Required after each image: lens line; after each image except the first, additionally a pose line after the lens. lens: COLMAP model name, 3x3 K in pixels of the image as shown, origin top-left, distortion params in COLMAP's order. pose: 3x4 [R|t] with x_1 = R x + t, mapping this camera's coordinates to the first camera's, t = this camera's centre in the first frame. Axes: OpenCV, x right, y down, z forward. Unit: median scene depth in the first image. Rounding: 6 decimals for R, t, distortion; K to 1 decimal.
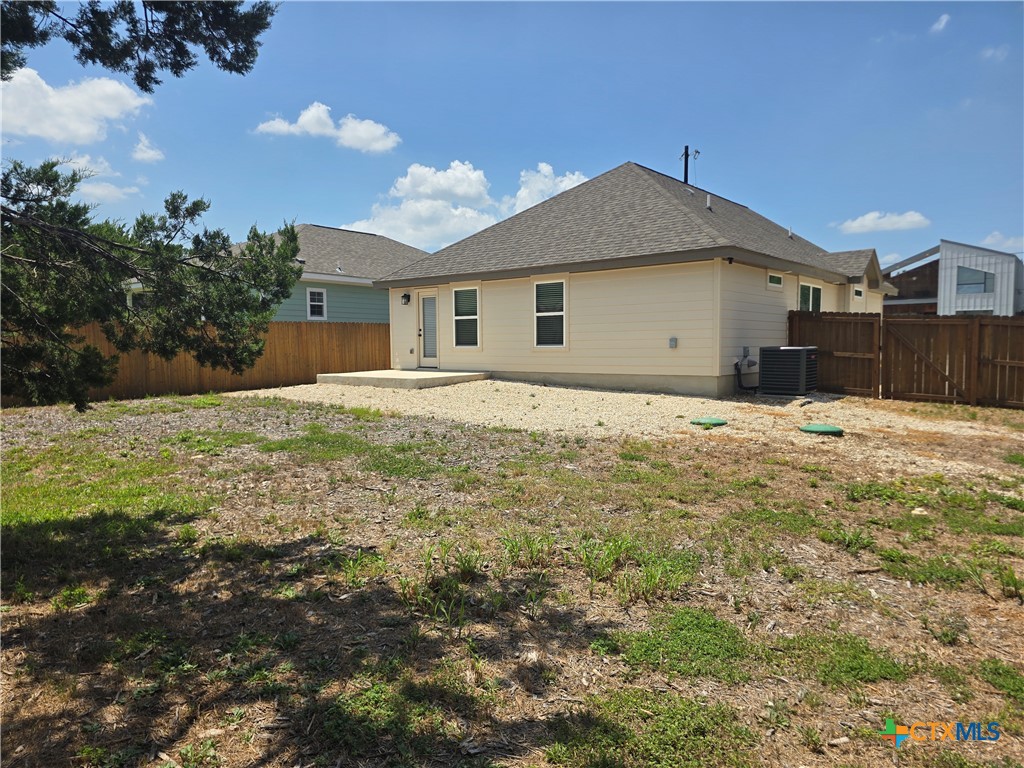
lens RADIAL K [[670.9, 0, 512.0], [0, 670.9, 384.0], [0, 0, 1]] dist [0.138256, 0.000044]
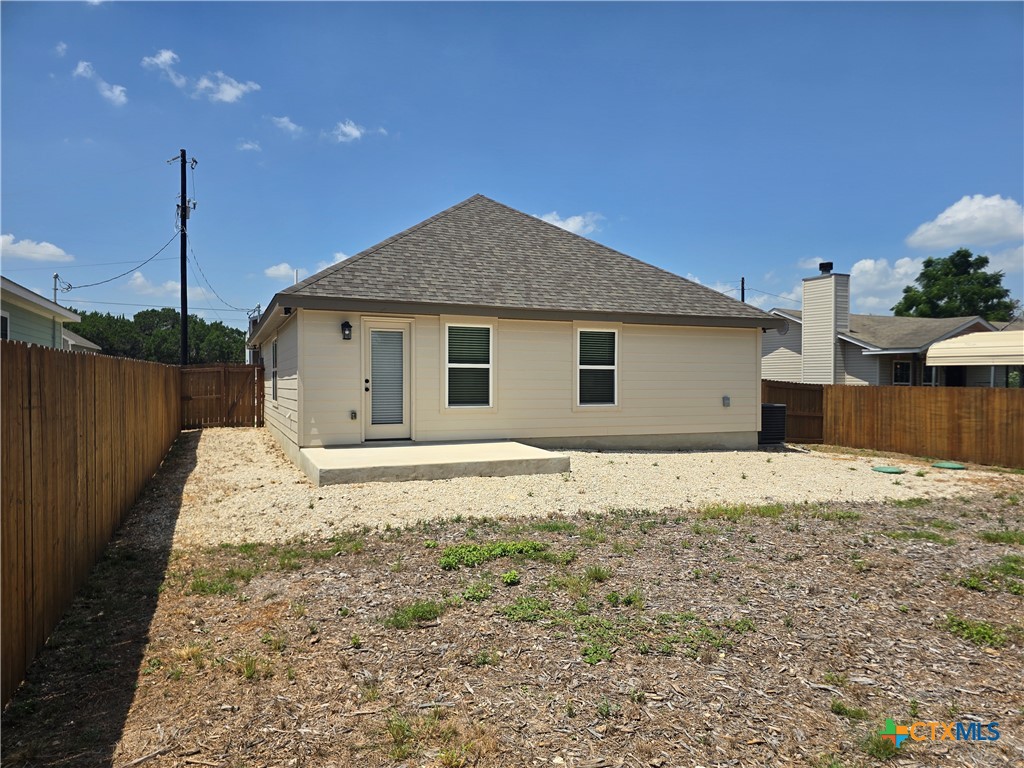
lens RADIAL K [[670.9, 0, 512.0], [0, 670.9, 384.0], [0, 0, 1]] dist [0.138256, 0.000044]
pose [[0.469371, 0.024345, 0.882666, -0.718295], [0.056593, 0.996735, -0.057585, -0.038232], [-0.881186, 0.076982, 0.466461, 0.669279]]
